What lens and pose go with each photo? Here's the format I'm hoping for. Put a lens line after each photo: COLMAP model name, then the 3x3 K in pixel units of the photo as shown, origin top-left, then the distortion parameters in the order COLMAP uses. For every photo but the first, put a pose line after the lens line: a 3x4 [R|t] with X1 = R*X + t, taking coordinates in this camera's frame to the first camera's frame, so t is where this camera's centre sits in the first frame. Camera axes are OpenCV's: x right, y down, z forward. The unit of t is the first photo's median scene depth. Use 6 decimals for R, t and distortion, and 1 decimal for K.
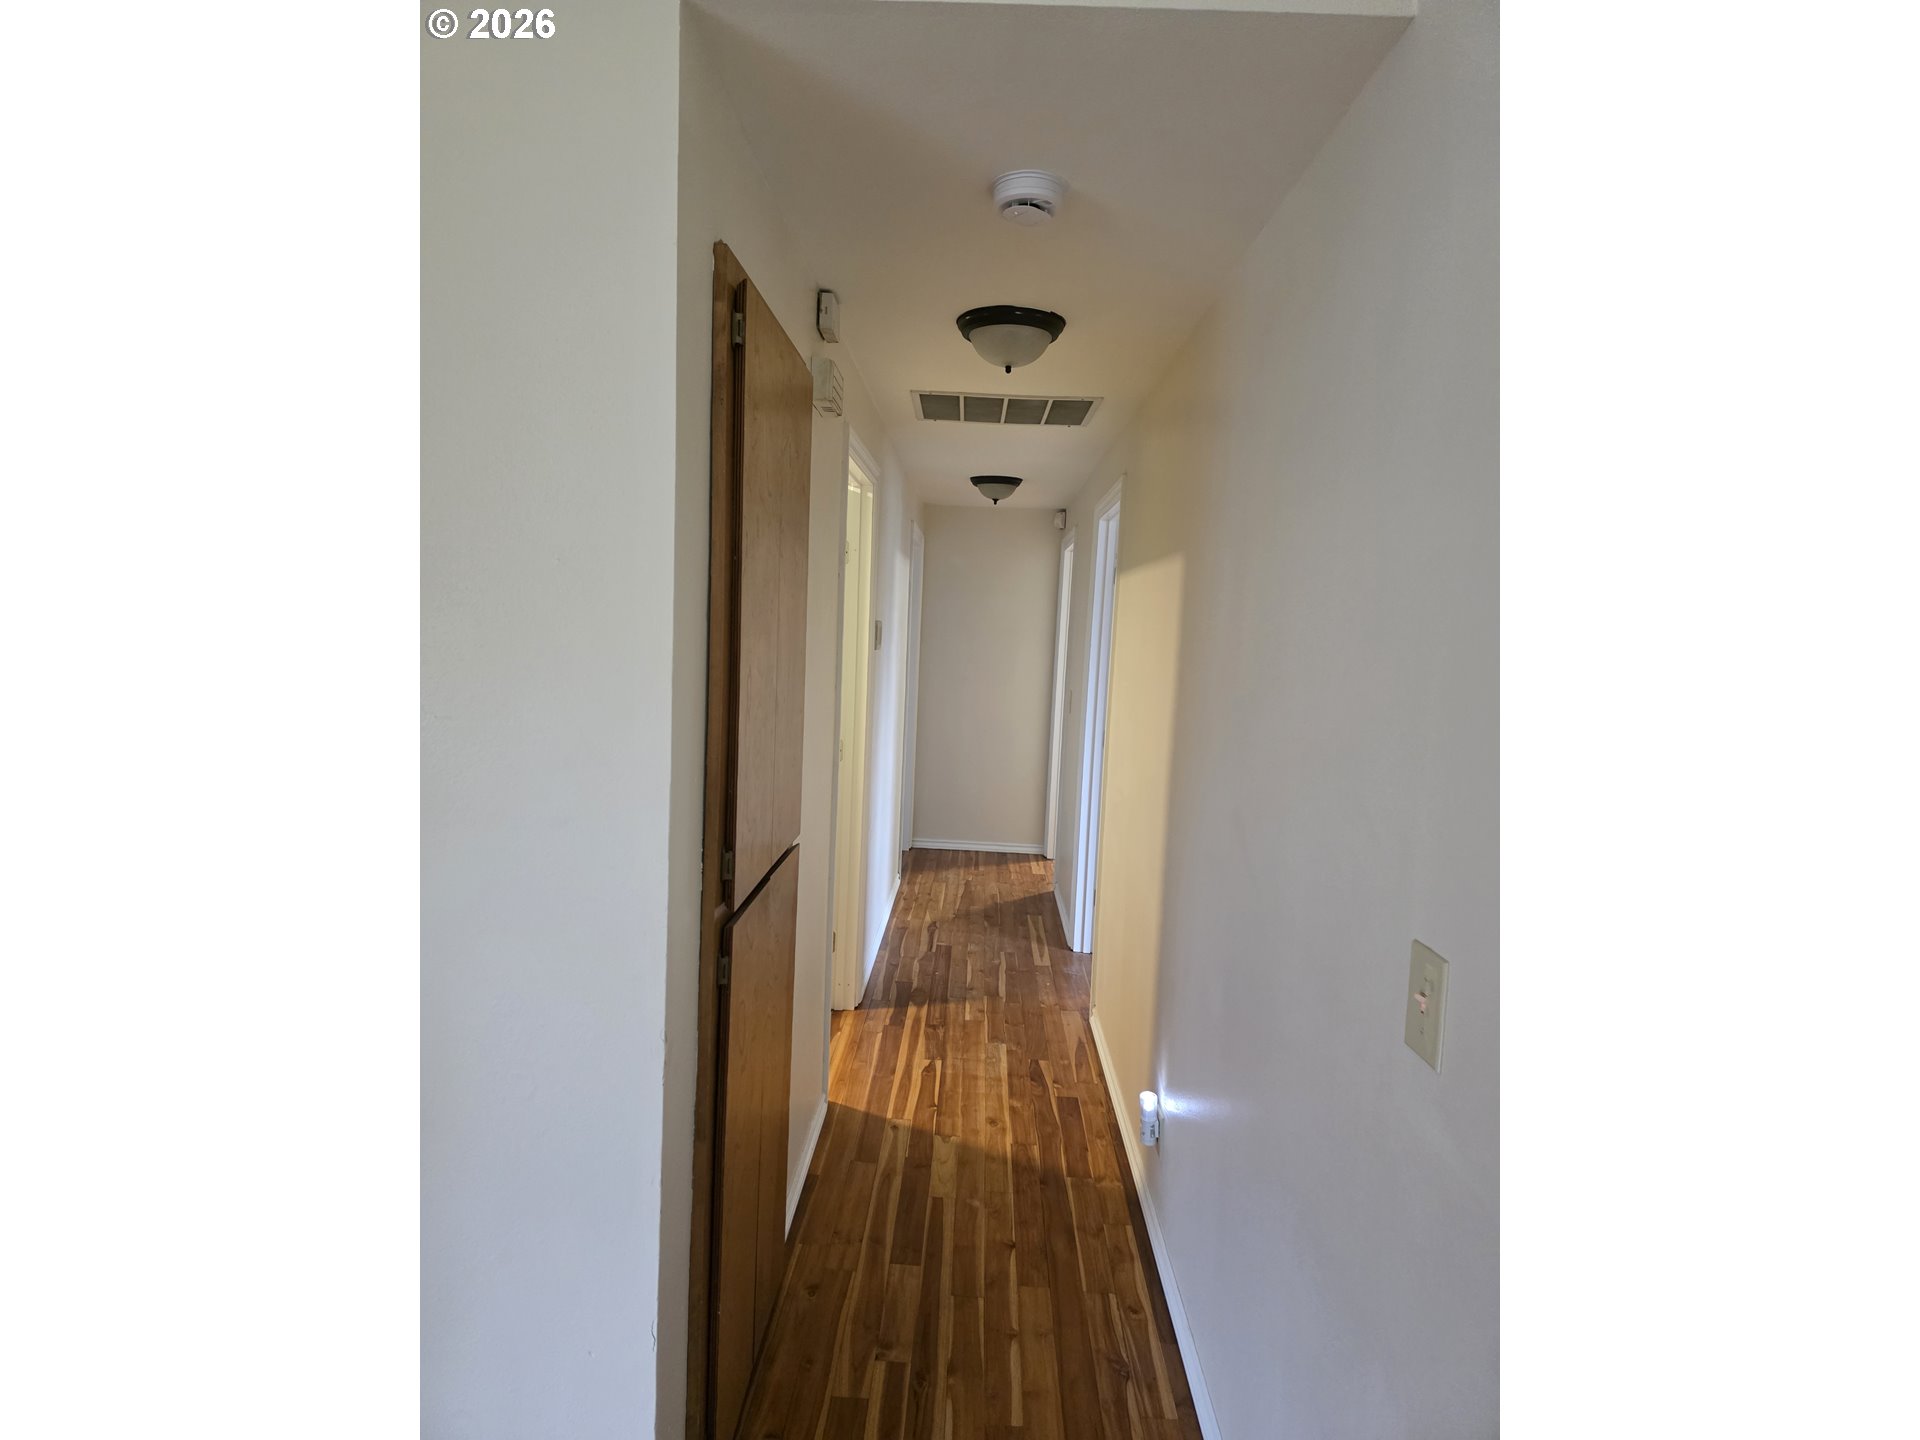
lens RADIAL K [[1263.0, 0, 960.0], [0, 1263.0, 720.0], [0, 0, 1]] dist [0.053399, -0.044332]
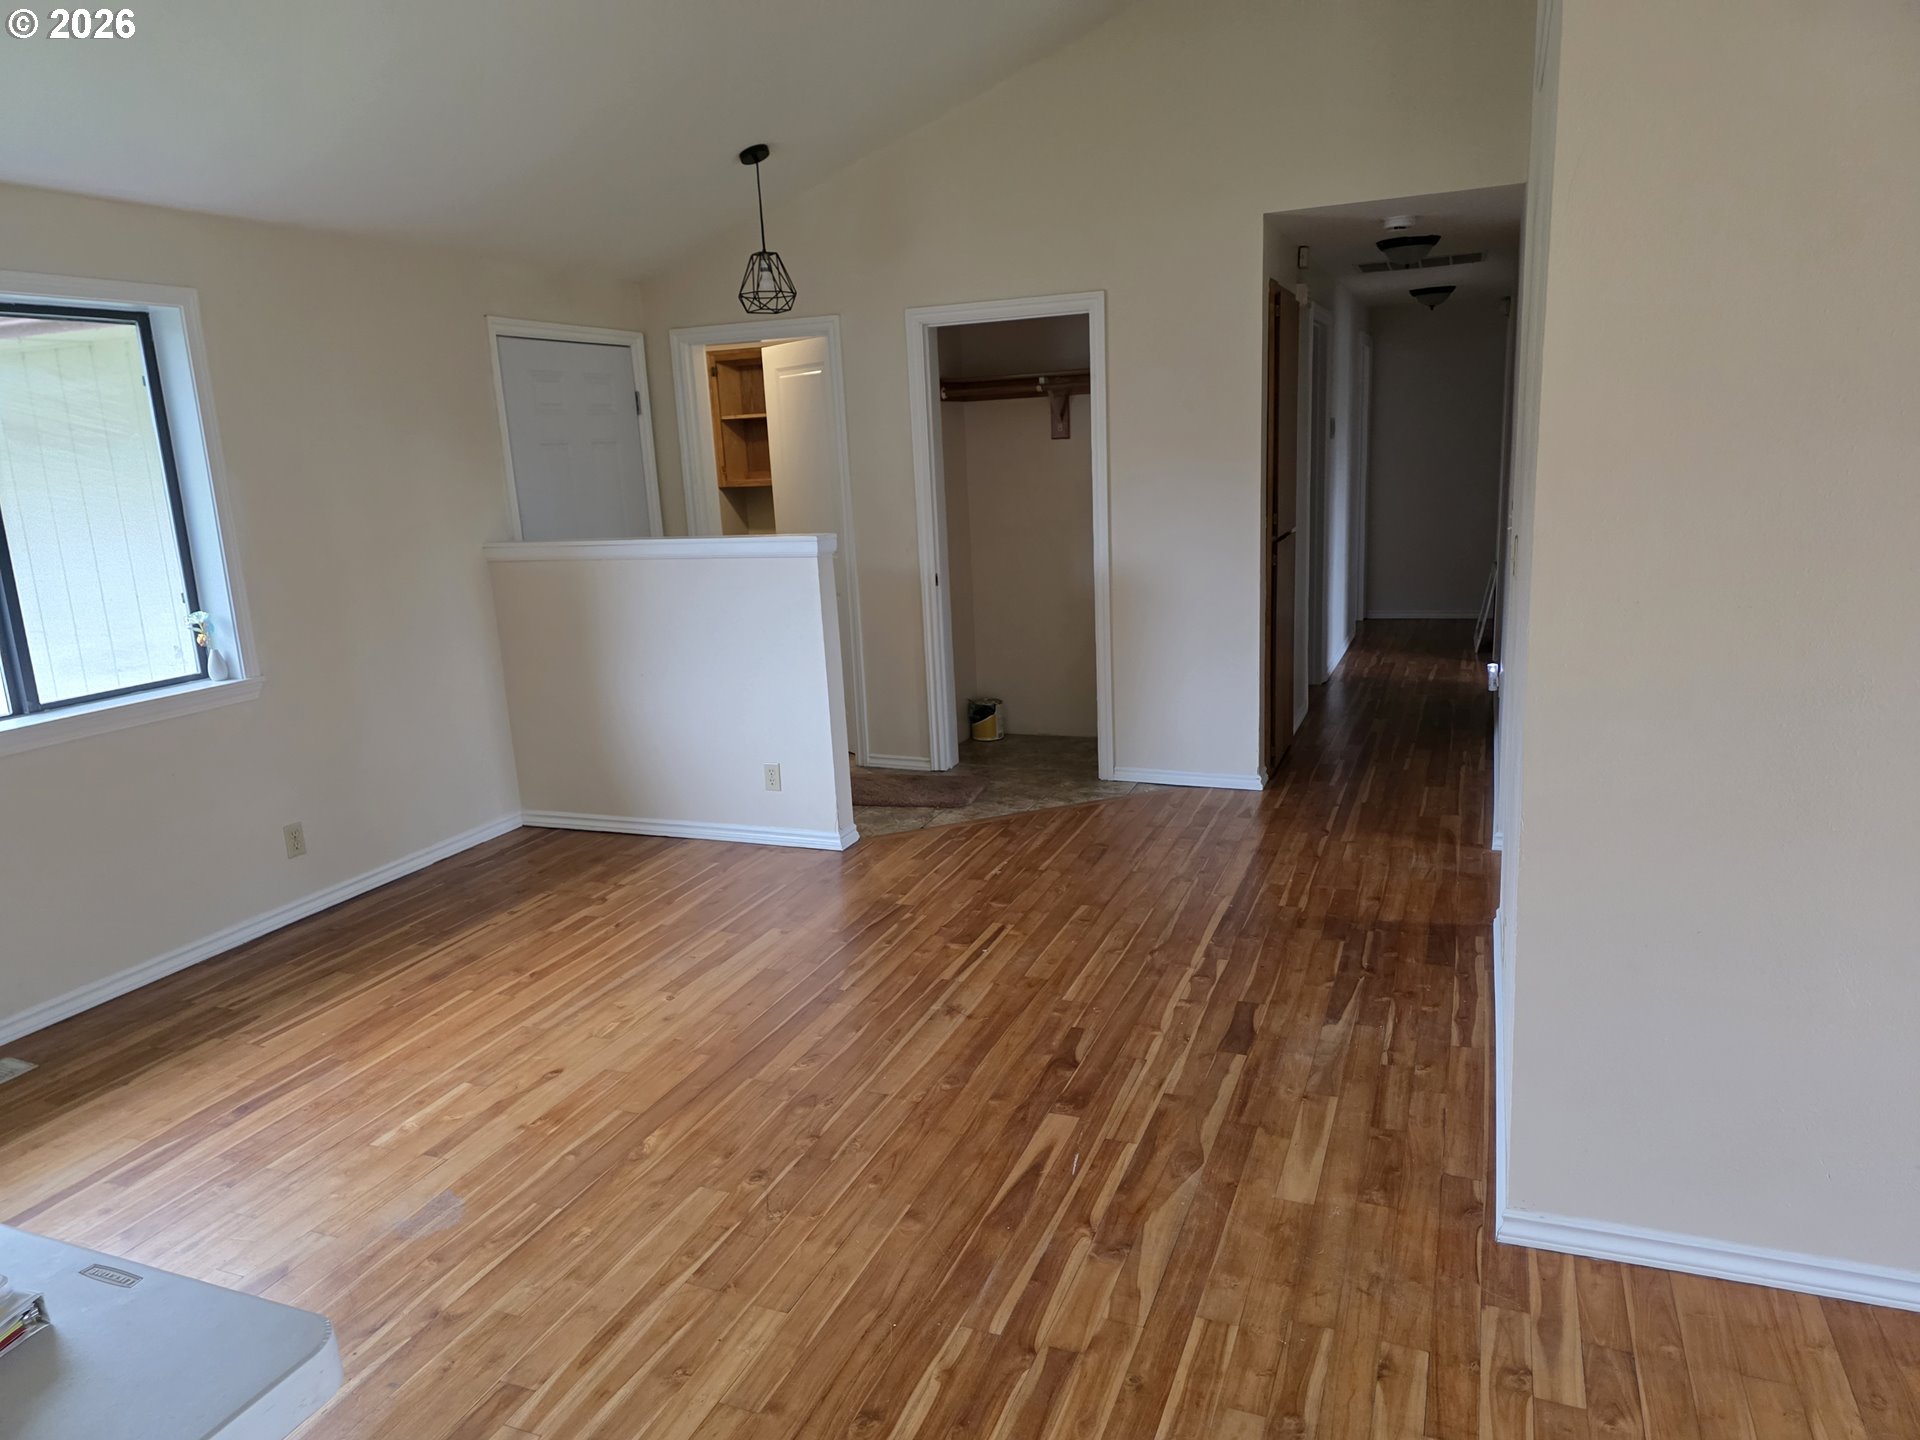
lens RADIAL K [[1263.0, 0, 960.0], [0, 1263.0, 720.0], [0, 0, 1]] dist [0.053399, -0.044332]
pose [[0.938627, -0.011509, -0.344742, 0.056506], [0.061101, 0.989185, 0.133337, 0.075744], [0.339480, -0.146218, 0.929179, -0.956467]]
